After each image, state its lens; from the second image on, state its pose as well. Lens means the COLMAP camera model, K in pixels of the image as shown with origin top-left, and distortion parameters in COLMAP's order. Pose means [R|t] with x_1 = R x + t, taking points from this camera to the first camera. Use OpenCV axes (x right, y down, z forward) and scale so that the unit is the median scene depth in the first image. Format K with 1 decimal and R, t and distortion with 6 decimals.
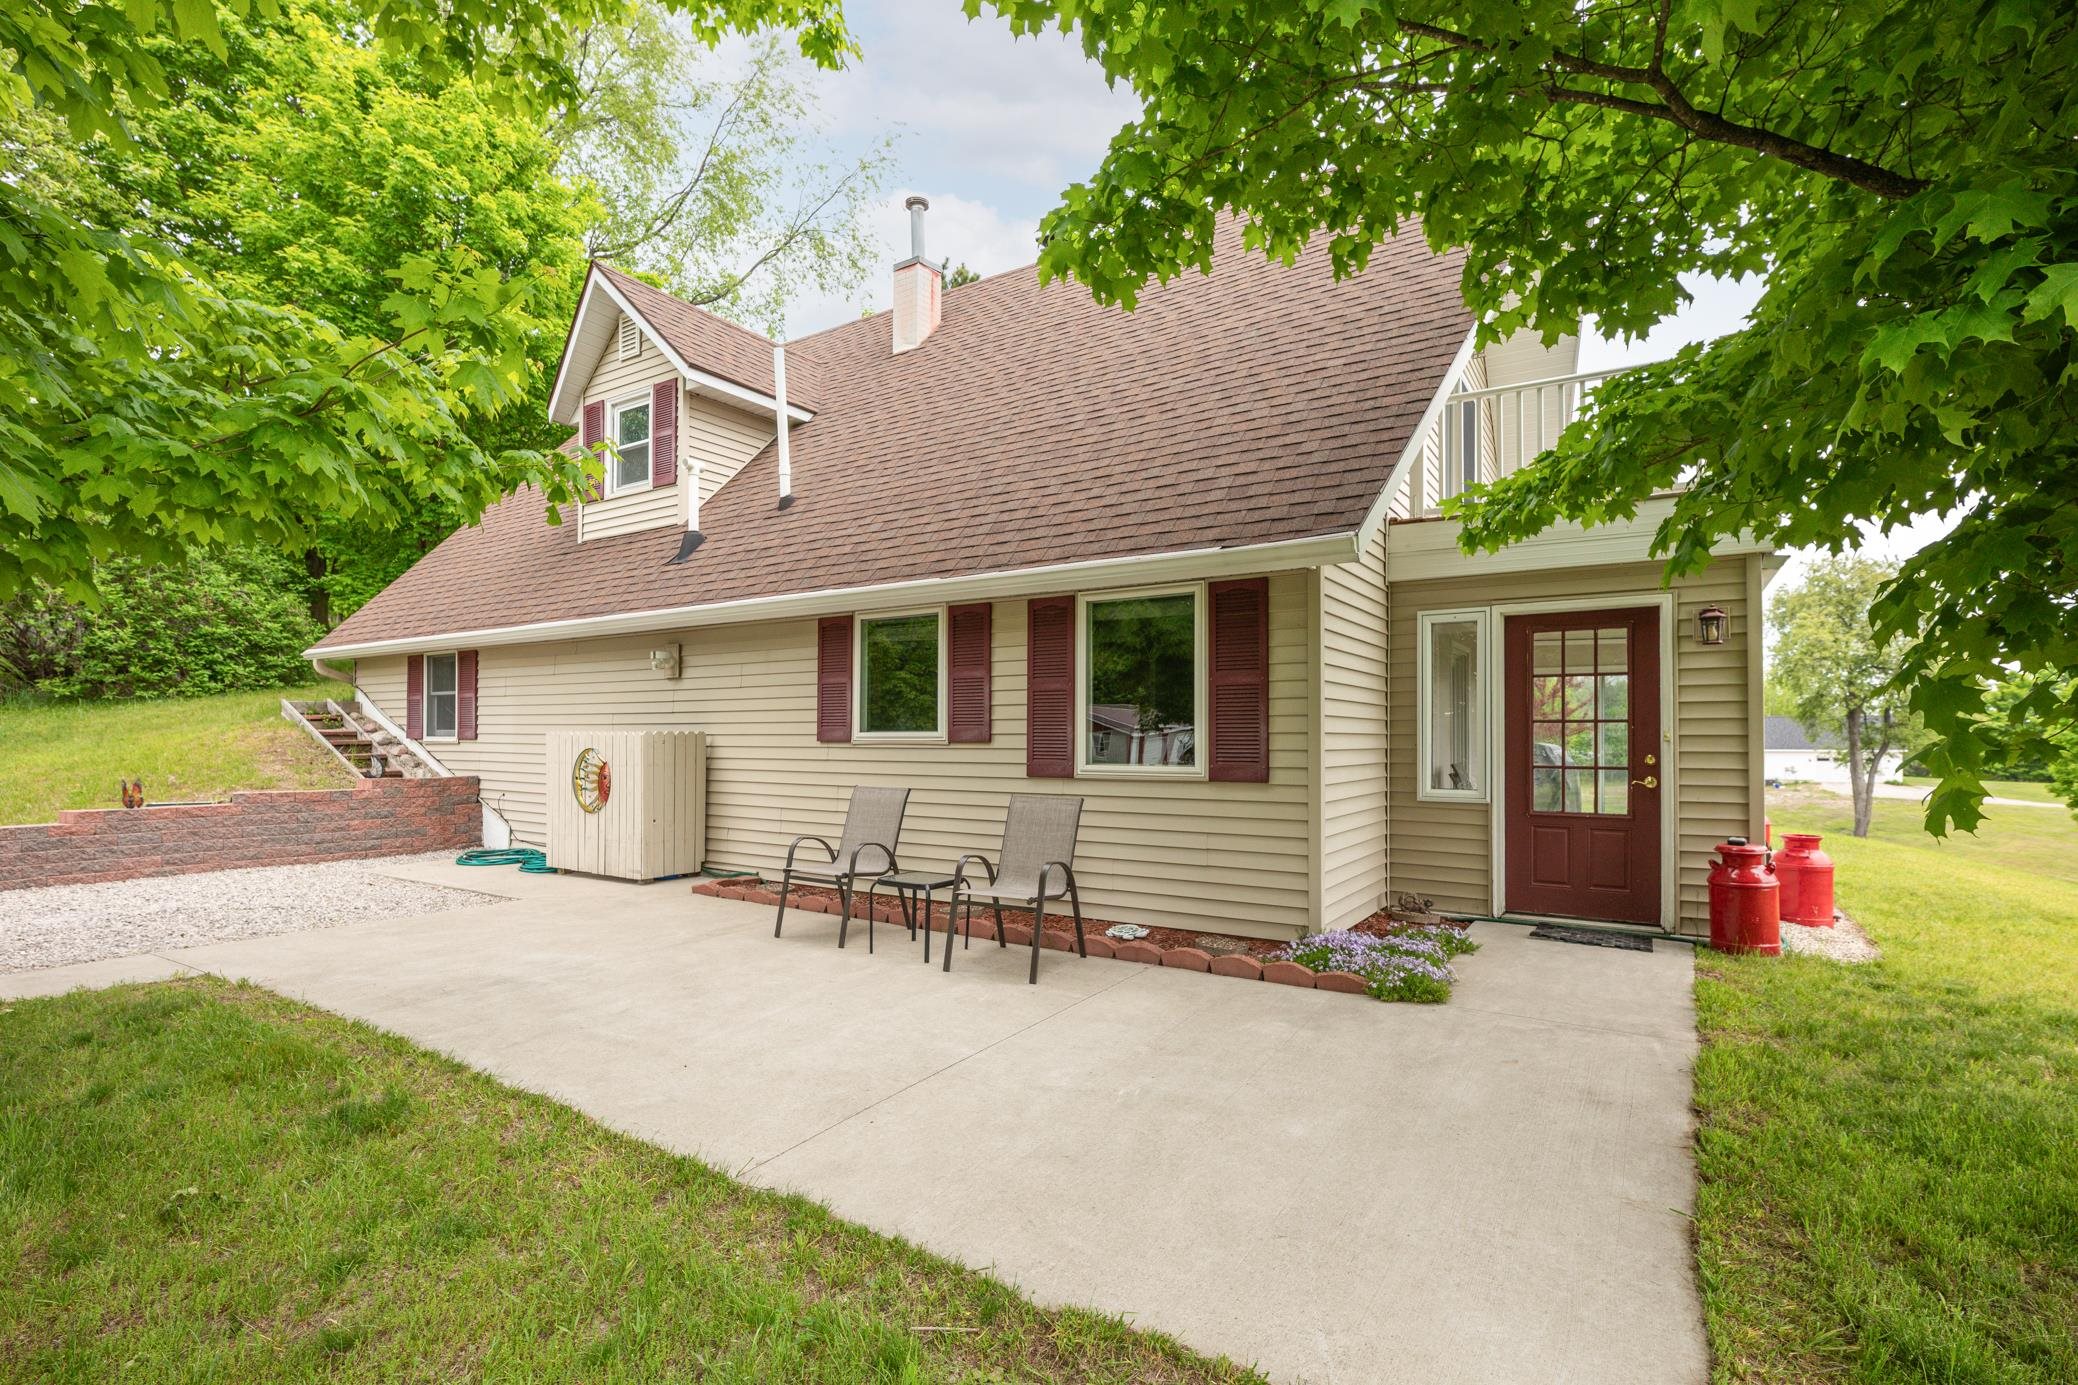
lens RADIAL K [[955.8, 0, 1045.1], [0, 955.8, 731.1], [0, 0, 1]] dist [0.001073, 0.000500]
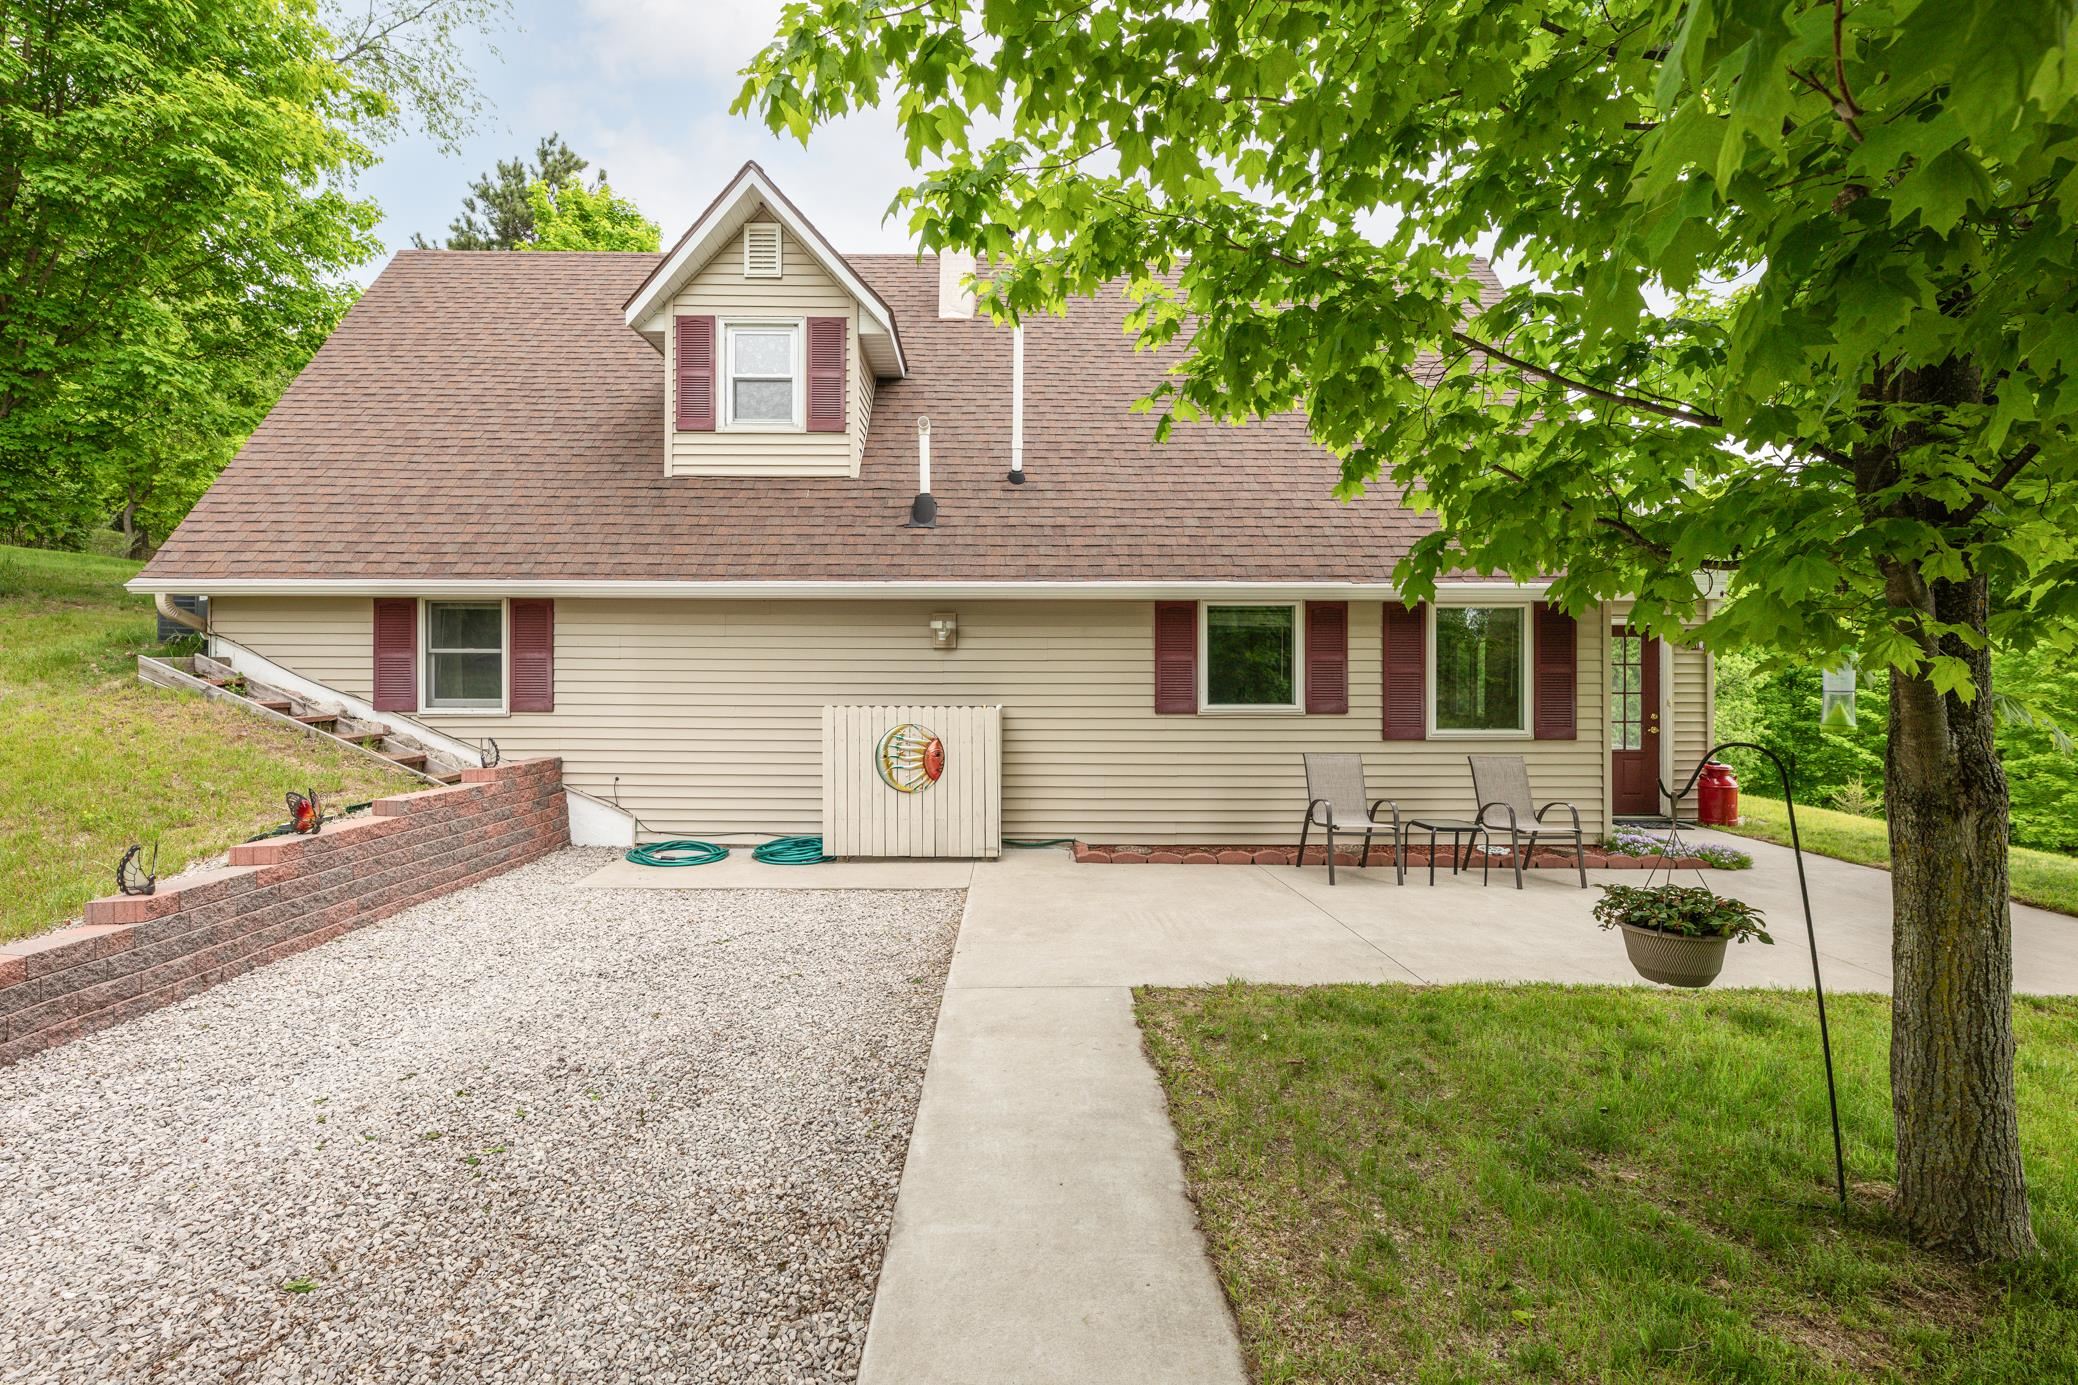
lens RADIAL K [[915.9, 0, 1039.0], [0, 915.9, 692.5], [0, 0, 1]] dist [-0.000400, -0.000091]
pose [[0.833454, -0.010013, 0.552498, -0.955584], [-0.004624, 0.999674, 0.025093, -0.039597], [-0.552569, -0.023468, 0.833137, 0.199434]]
